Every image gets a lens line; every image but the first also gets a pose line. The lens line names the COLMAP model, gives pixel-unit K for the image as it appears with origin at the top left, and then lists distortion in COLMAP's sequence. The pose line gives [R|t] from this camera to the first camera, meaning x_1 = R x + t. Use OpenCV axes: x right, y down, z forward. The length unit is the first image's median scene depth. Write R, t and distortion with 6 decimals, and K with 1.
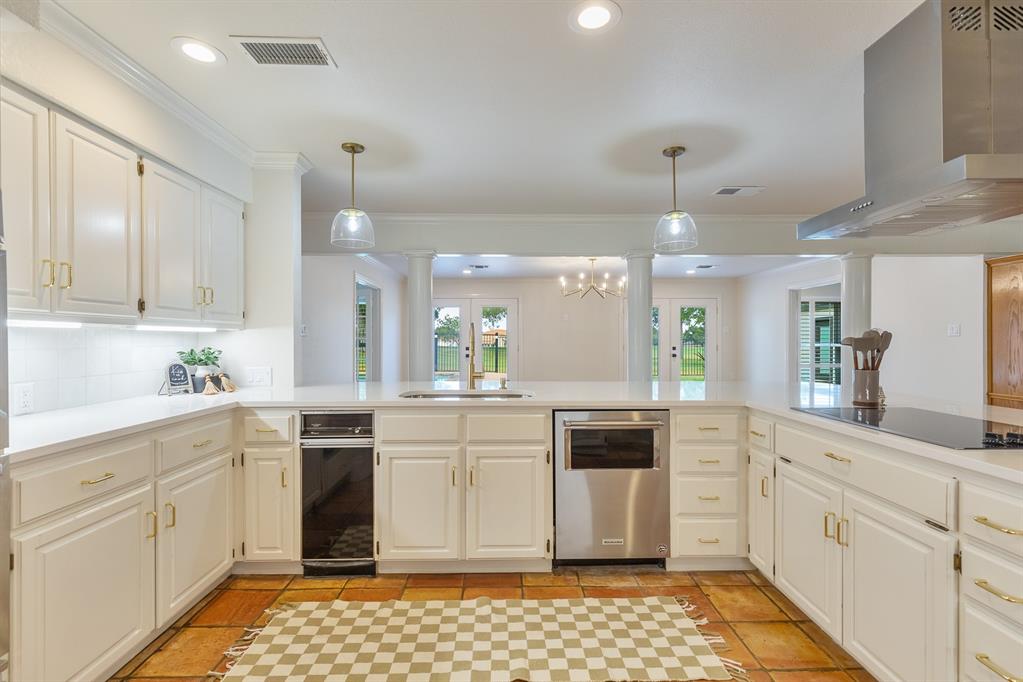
lens RADIAL K [[479.8, 0, 505.5], [0, 479.8, 341.0], [0, 0, 1]] dist [0.012033, 0.000676]
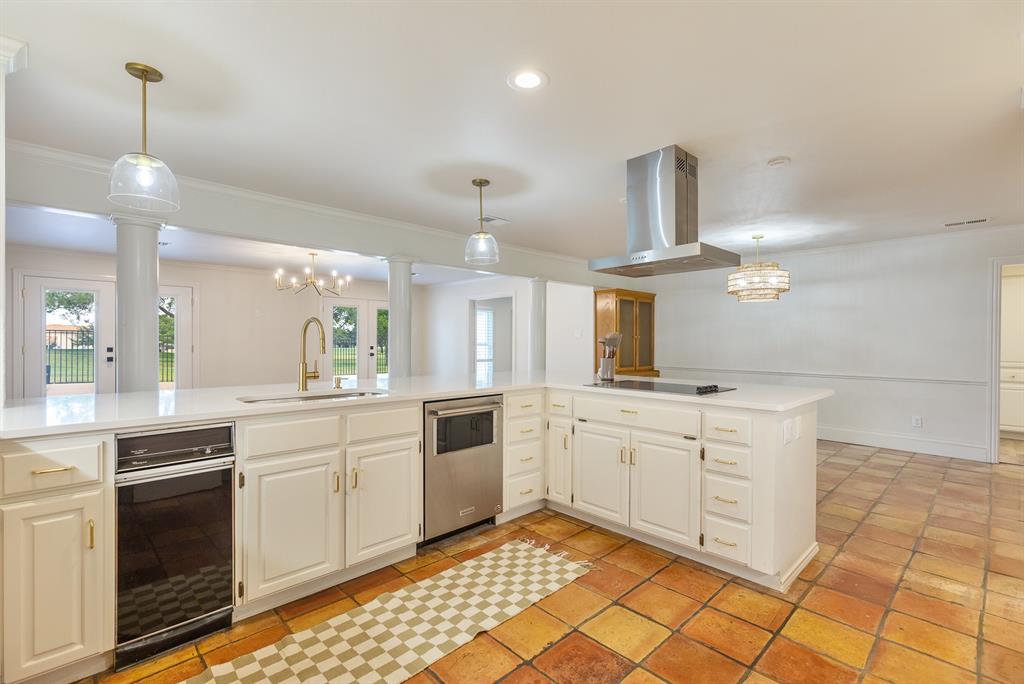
lens RADIAL K [[480.2, 0, 506.0], [0, 480.2, 342.0], [0, 0, 1]] dist [0.012033, 0.000676]
pose [[0.720018, 0.002475, 0.693951, -0.518500], [-0.002347, 0.999997, -0.001131, 0.009769], [-0.693951, -0.000815, 0.720022, 0.096981]]
